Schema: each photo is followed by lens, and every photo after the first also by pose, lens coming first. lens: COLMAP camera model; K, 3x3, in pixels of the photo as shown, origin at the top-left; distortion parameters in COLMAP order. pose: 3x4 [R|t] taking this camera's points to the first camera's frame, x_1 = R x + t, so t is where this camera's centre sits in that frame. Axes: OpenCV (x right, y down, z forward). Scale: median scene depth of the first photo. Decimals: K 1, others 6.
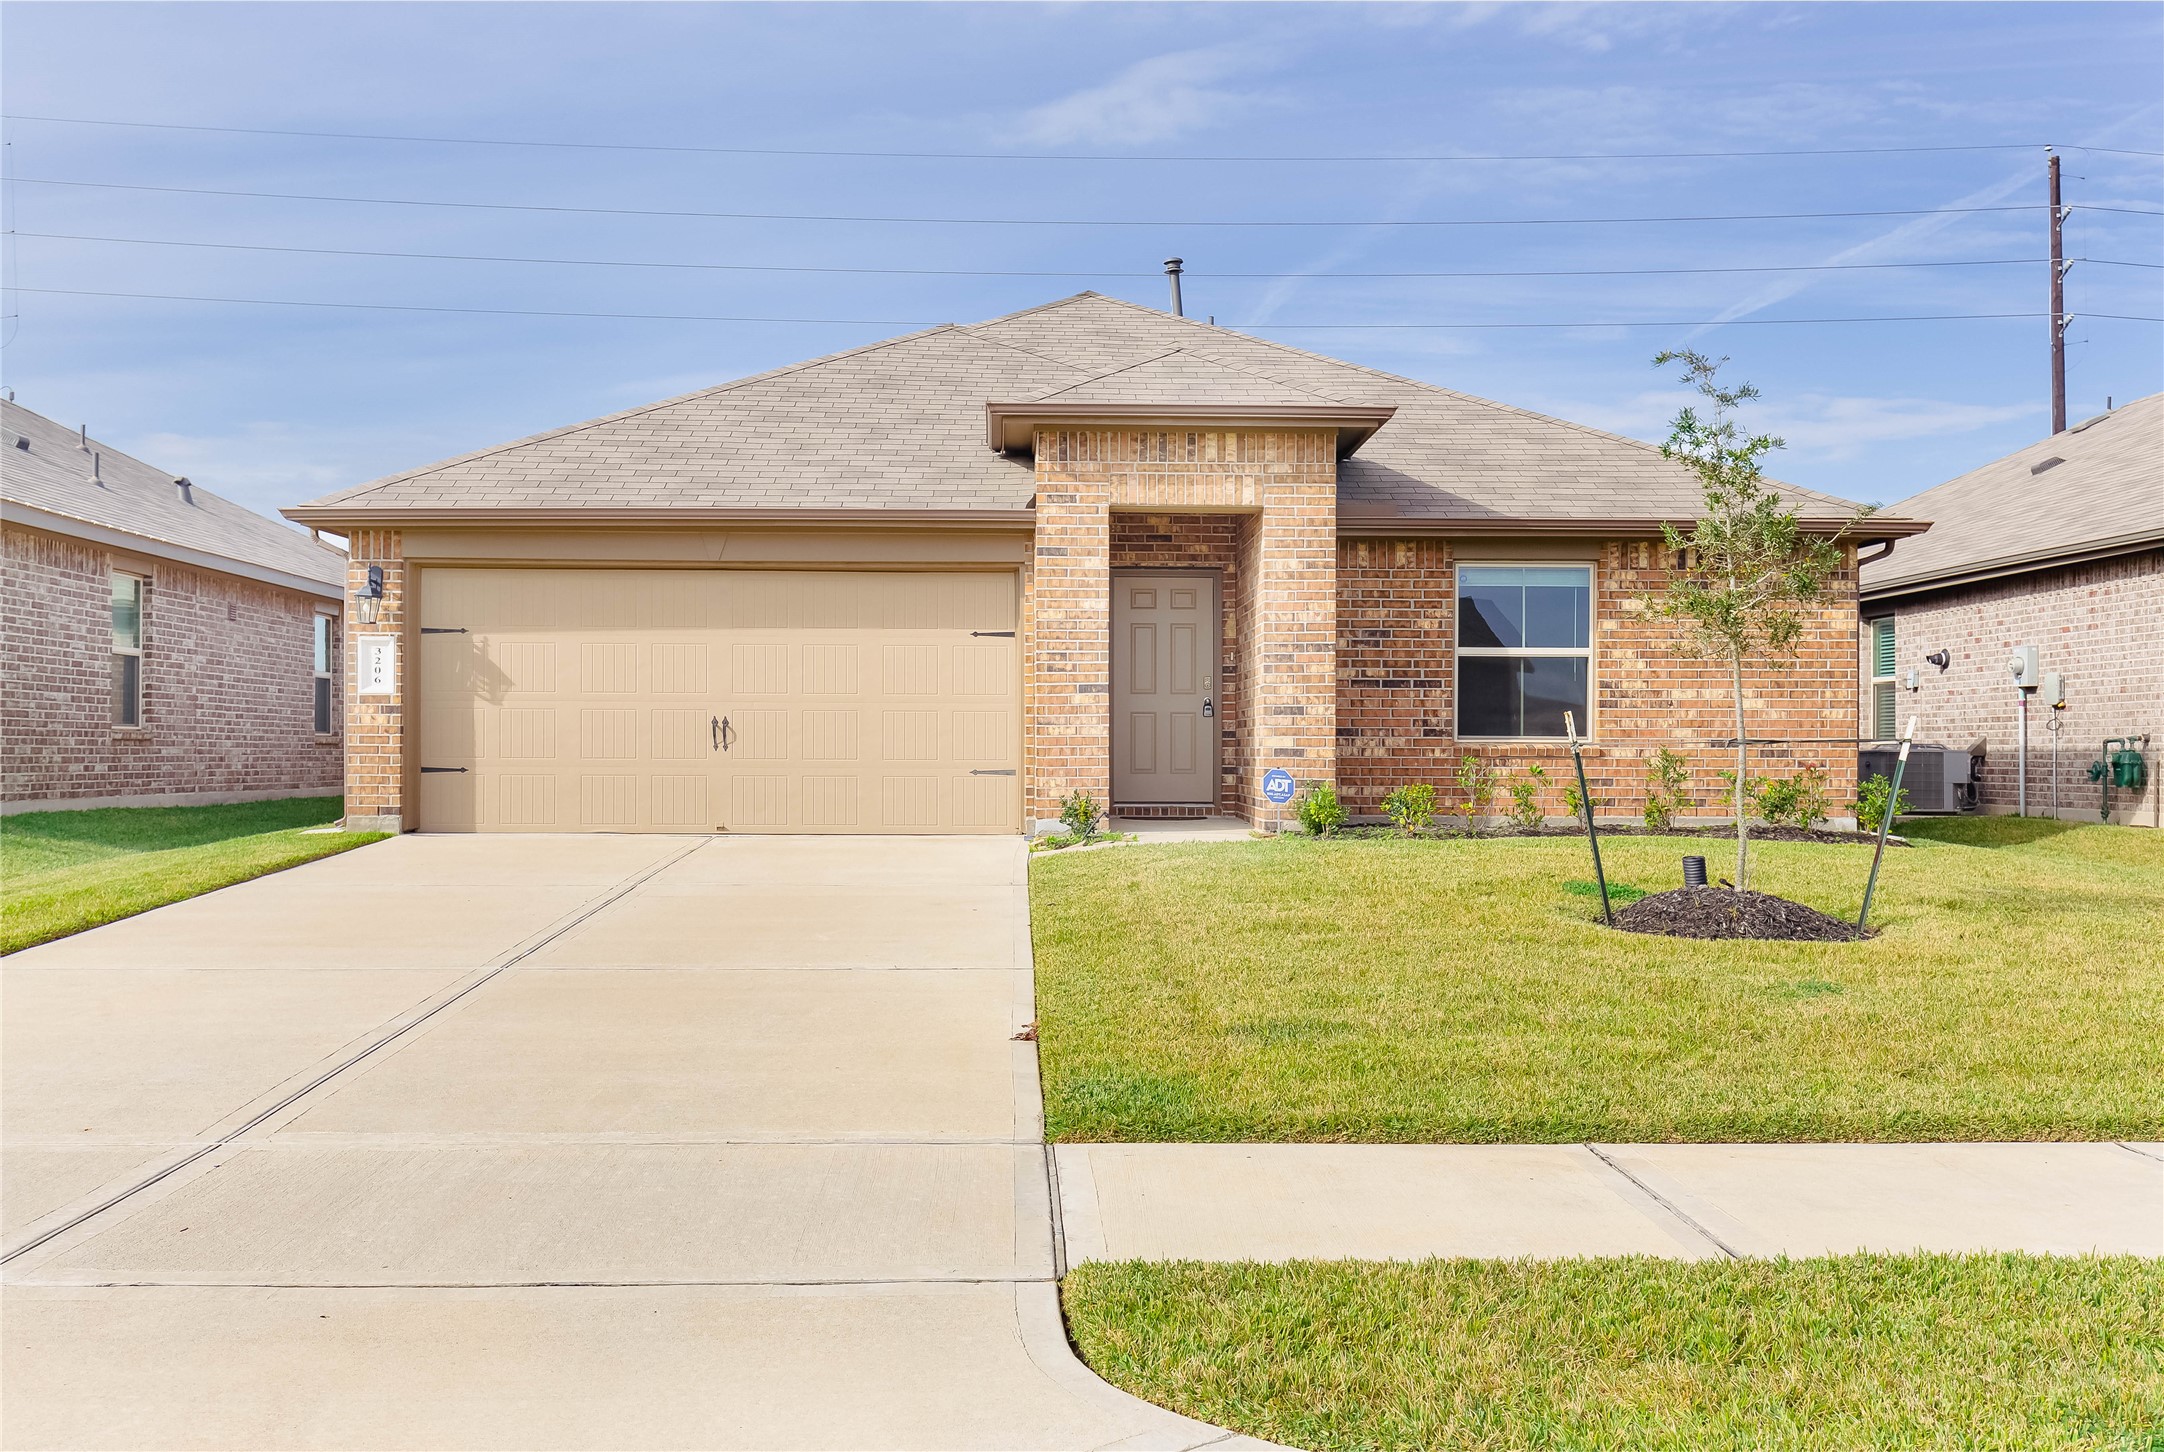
lens RADIAL K [[2123.5, 0, 1077.6], [0, 2123.5, 717.5], [0, 0, 1]] dist [0.008888, 0.000000]
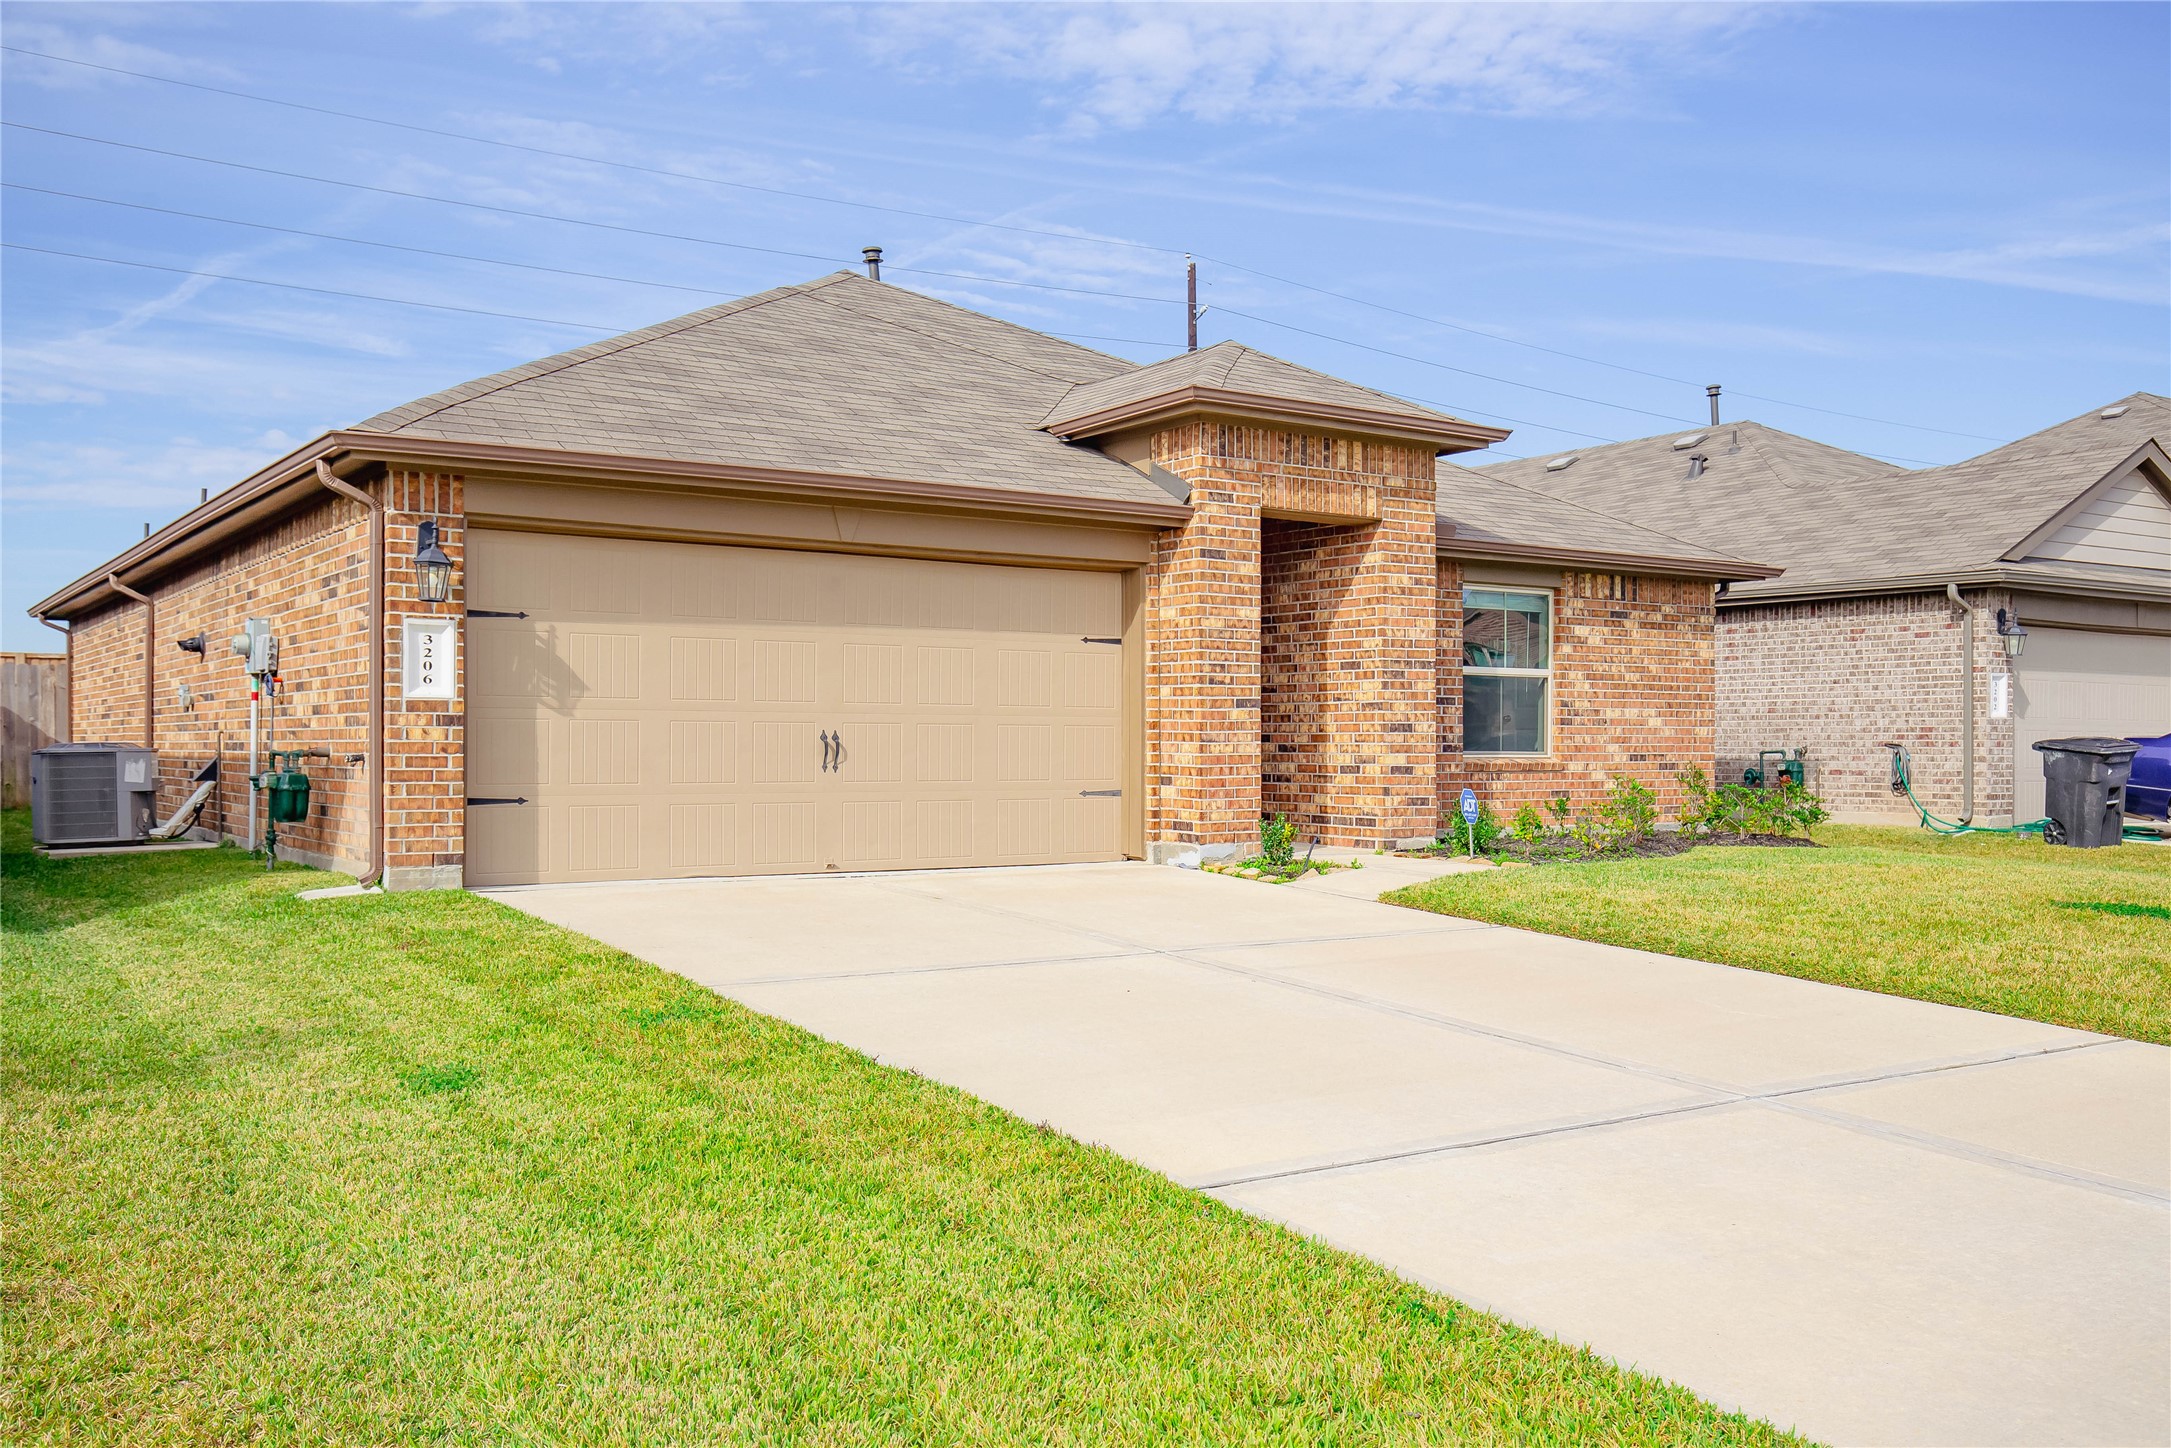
lens RADIAL K [[1867.3, 0, 1093.8], [0, 1867.3, 741.8], [0, 0, 1]] dist [0.031815, 0.004215]
pose [[0.842142, 0.000086, 0.539256, -0.474064], [-0.008824, 0.999868, 0.013622, -0.007072], [-0.539183, -0.016230, 0.842032, 0.332877]]
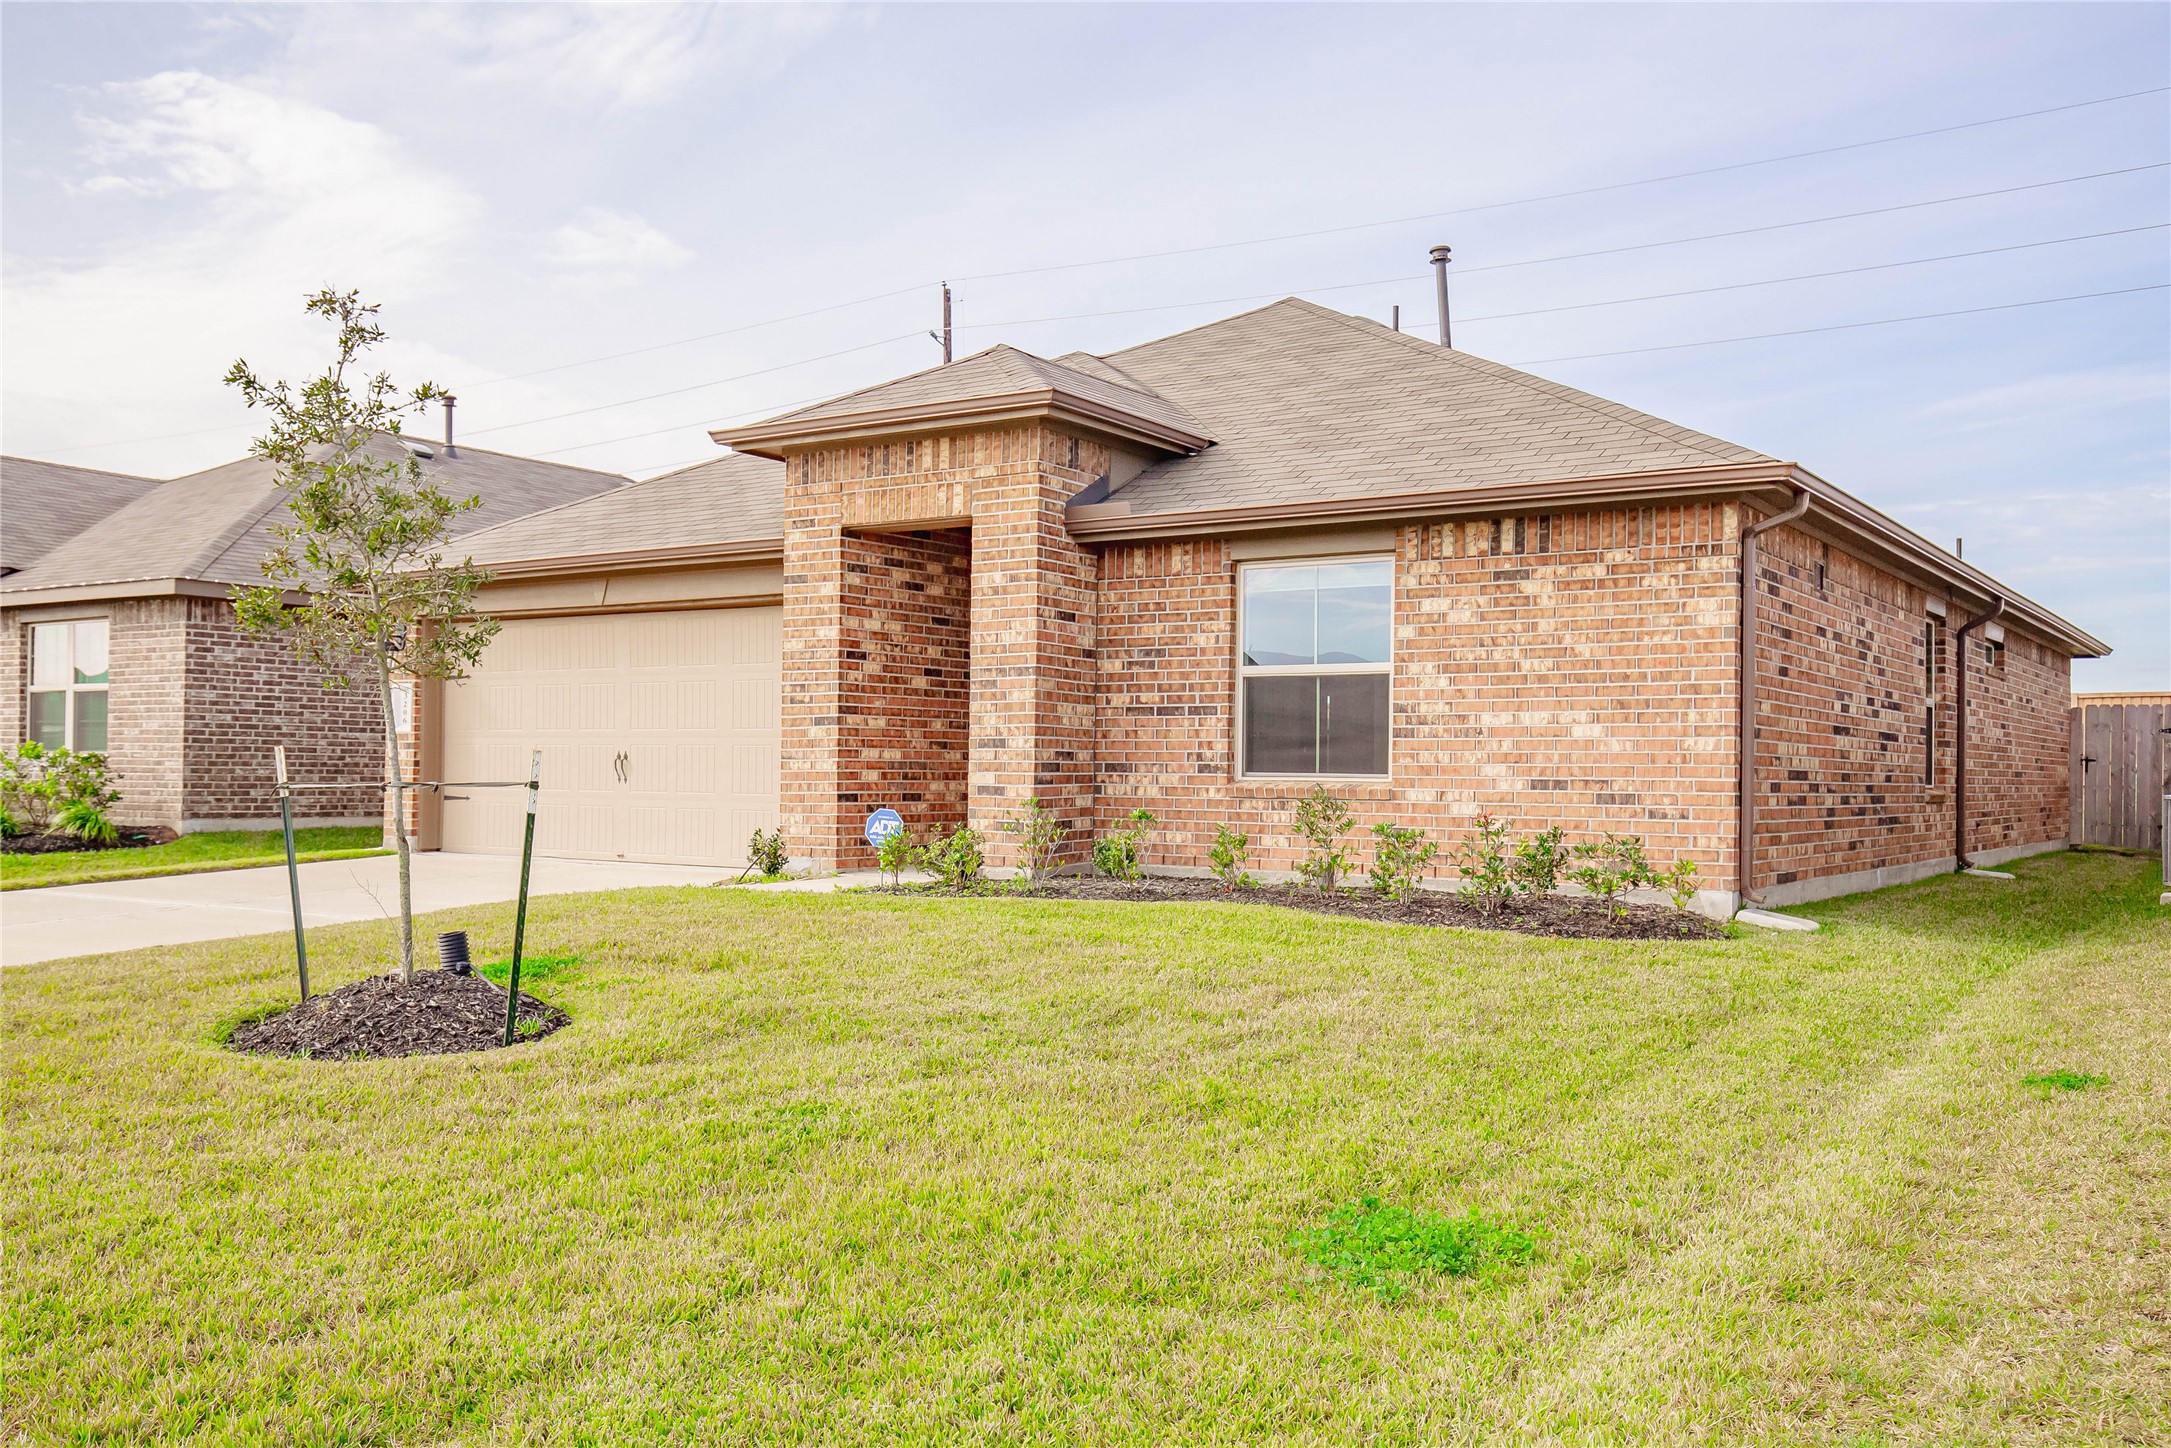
lens RADIAL K [[1867.3, 0, 1082.3], [0, 1867.3, 721.5], [0, 0, 1]] dist [0.031815, 0.004215]
pose [[0.807898, -0.011200, -0.589215, 0.569585], [0.002990, 0.999884, -0.014907, -0.000647], [0.589314, 0.010282, 0.807838, 0.379467]]
